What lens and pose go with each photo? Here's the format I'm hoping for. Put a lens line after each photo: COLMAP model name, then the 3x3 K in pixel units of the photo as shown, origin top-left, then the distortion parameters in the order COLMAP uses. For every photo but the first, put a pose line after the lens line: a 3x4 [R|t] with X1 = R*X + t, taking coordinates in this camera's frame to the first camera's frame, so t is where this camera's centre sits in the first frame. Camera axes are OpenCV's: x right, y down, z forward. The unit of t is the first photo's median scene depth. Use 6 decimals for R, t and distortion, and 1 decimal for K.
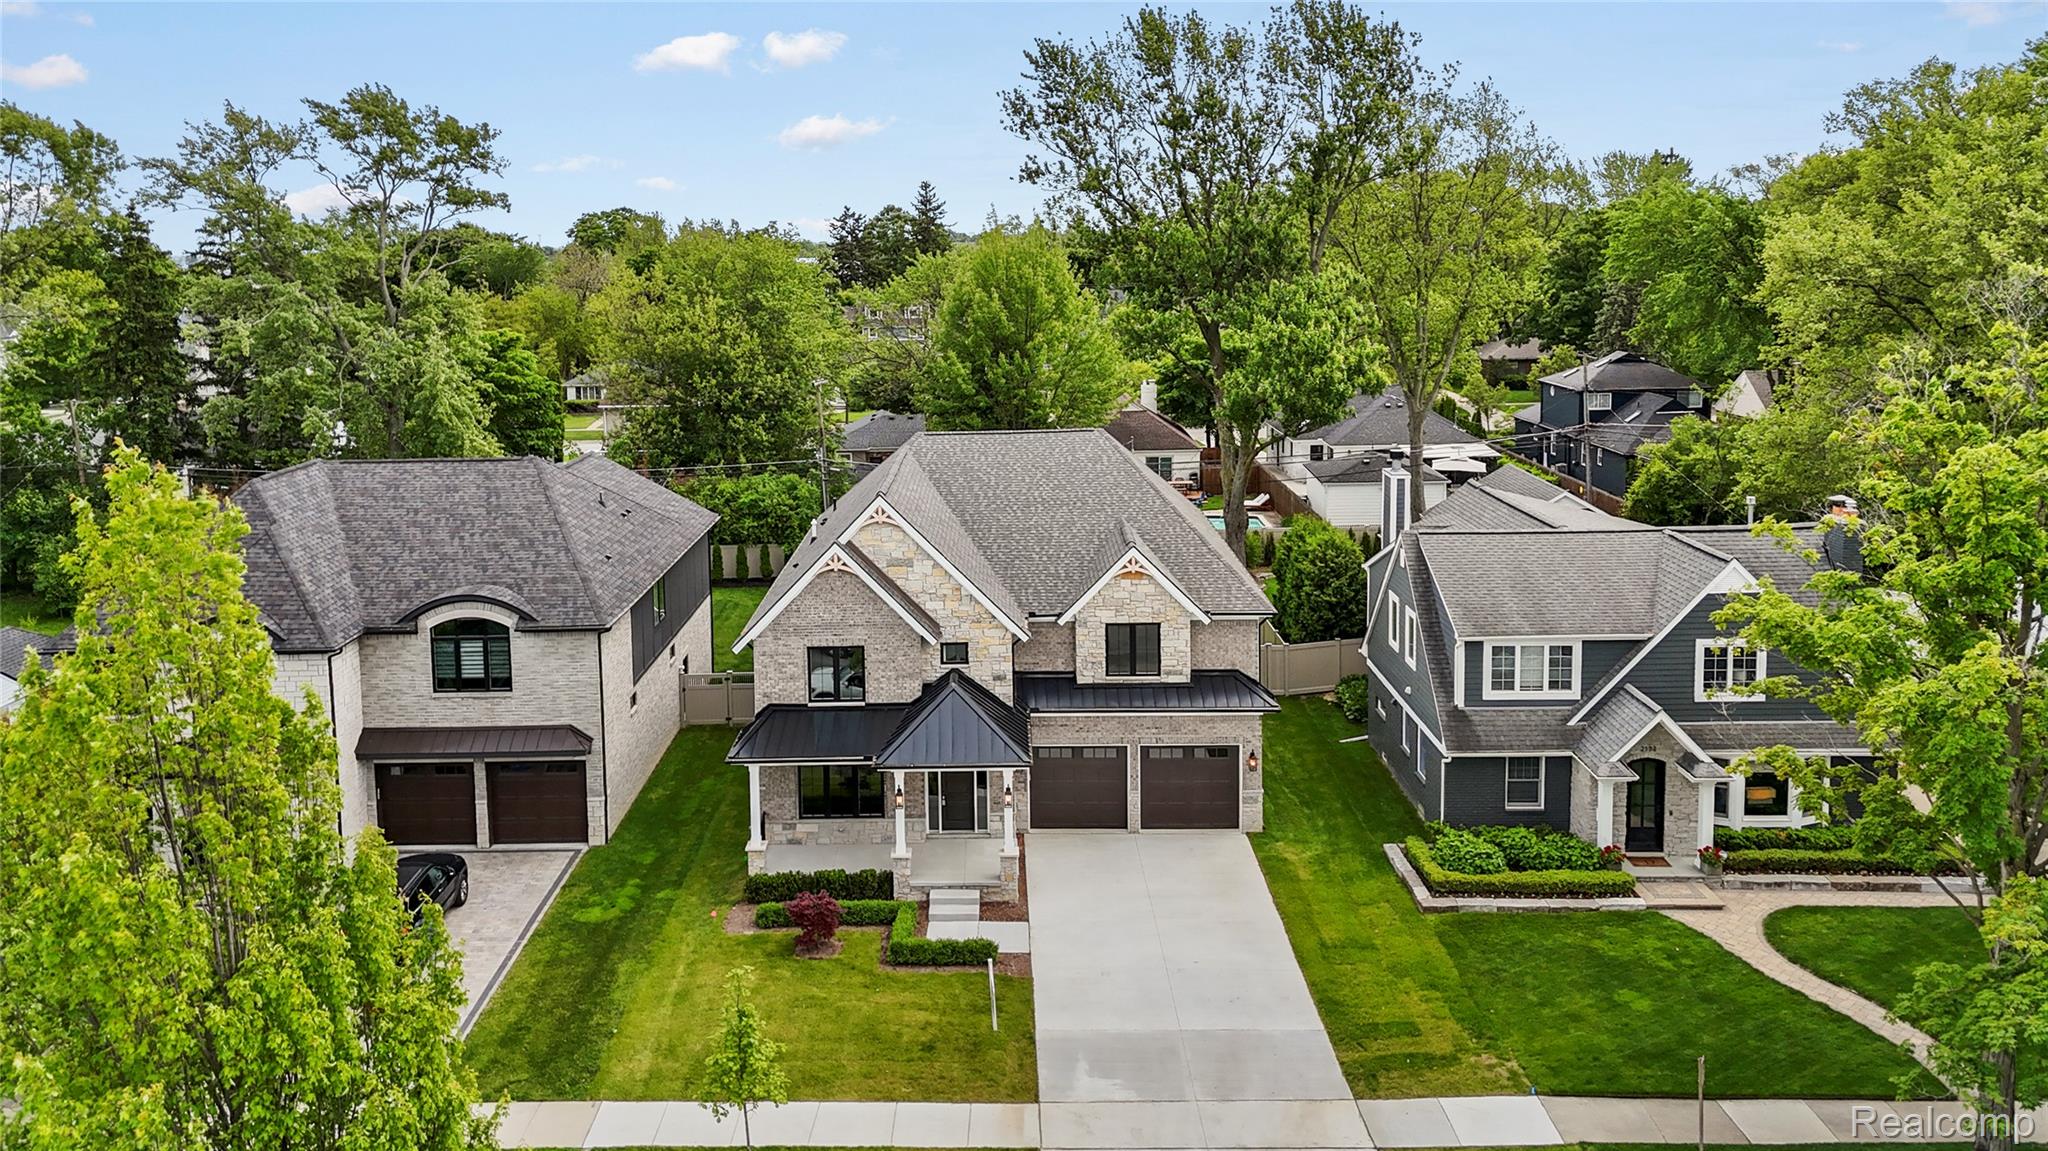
lens RADIAL K [[1514.5, 0, 957.4], [0, 1514.5, 420.8], [0, 0, 1]] dist [0.037375, -0.016293]
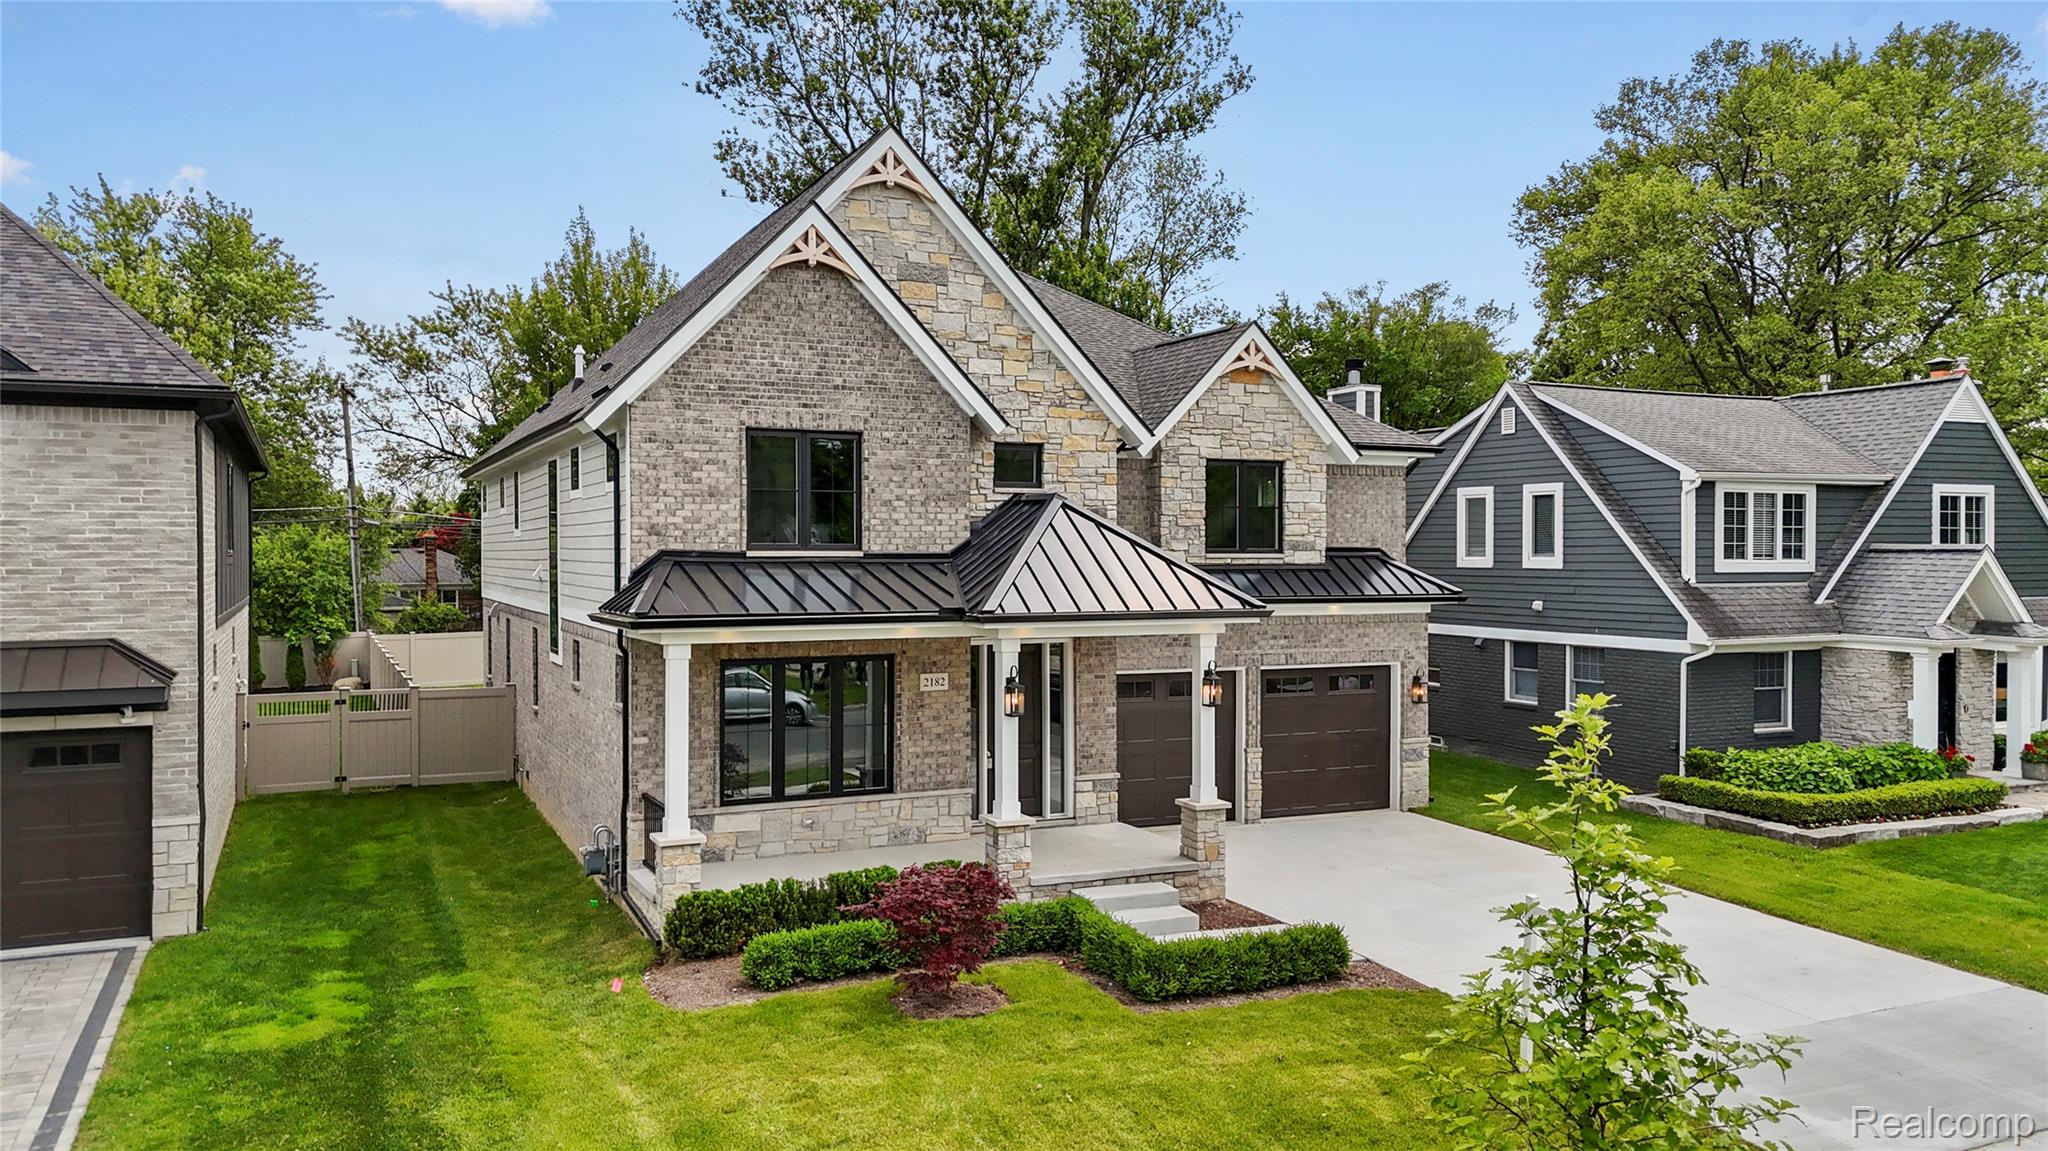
lens RADIAL K [[1514.5, 0, 1062.3], [0, 1514.5, 588.4], [0, 0, 1]] dist [0.037375, -0.016293]
pose [[0.891145, 0.007208, 0.453662, -0.220941], [0.030488, 0.996663, -0.075724, 0.233248], [-0.452694, 0.081312, 0.887951, 0.532708]]
